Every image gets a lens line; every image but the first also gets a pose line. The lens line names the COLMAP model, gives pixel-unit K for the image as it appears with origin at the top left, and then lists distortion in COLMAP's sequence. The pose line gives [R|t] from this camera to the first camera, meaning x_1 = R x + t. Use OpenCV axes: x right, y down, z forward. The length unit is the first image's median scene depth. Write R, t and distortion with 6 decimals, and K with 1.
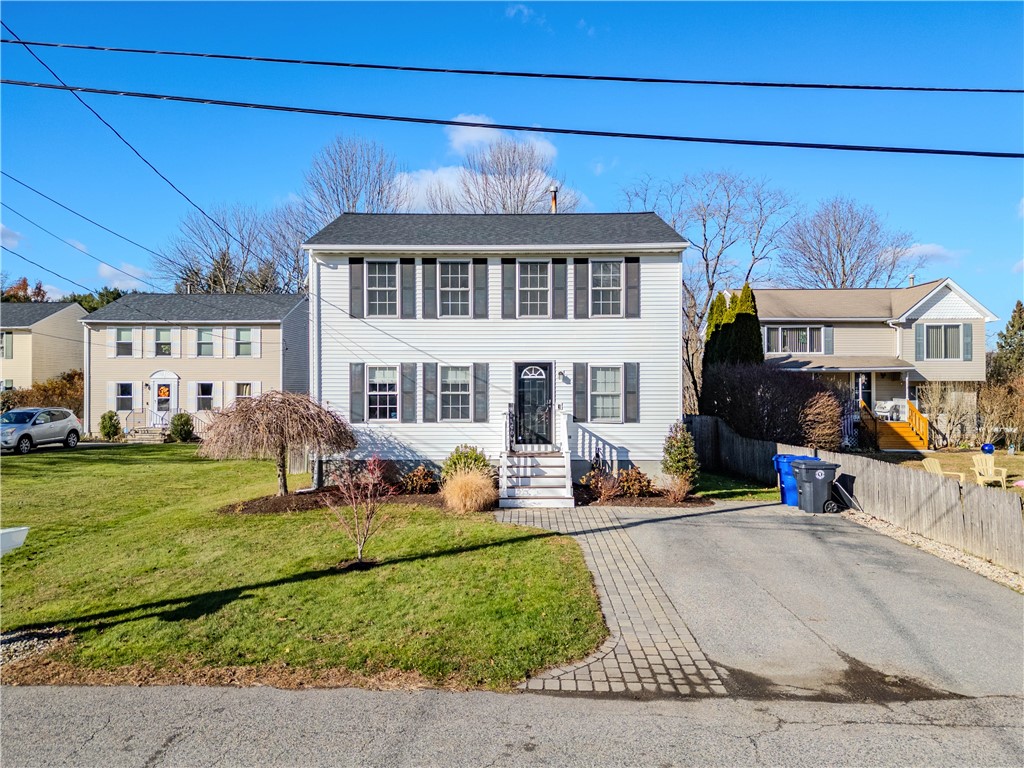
lens RADIAL K [[717.7, 0, 512.0], [0, 717.7, 384.0], [0, 0, 1]] dist [0.084261, -0.064065]
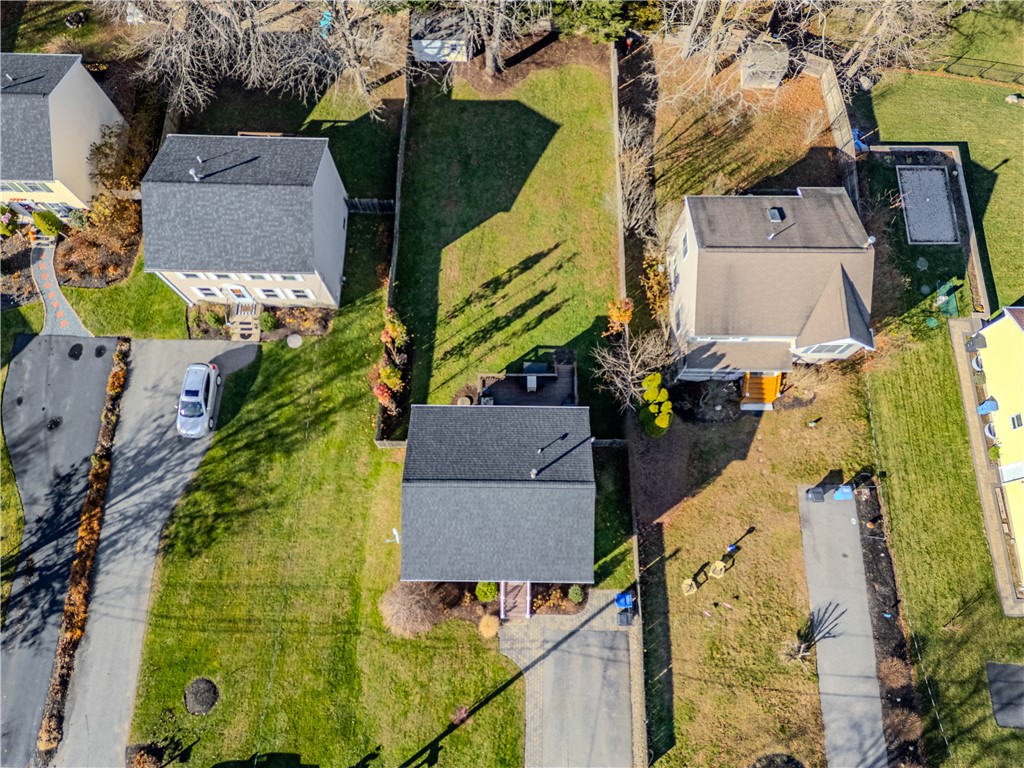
lens RADIAL K [[717.7, 0, 512.0], [0, 717.7, 384.0], [0, 0, 1]] dist [0.084261, -0.064065]
pose [[0.999962, 0.007378, 0.004741, -0.000961], [-0.006692, 0.292496, 0.956243, -2.247137], [0.005668, -0.956238, 0.292534, 0.922301]]
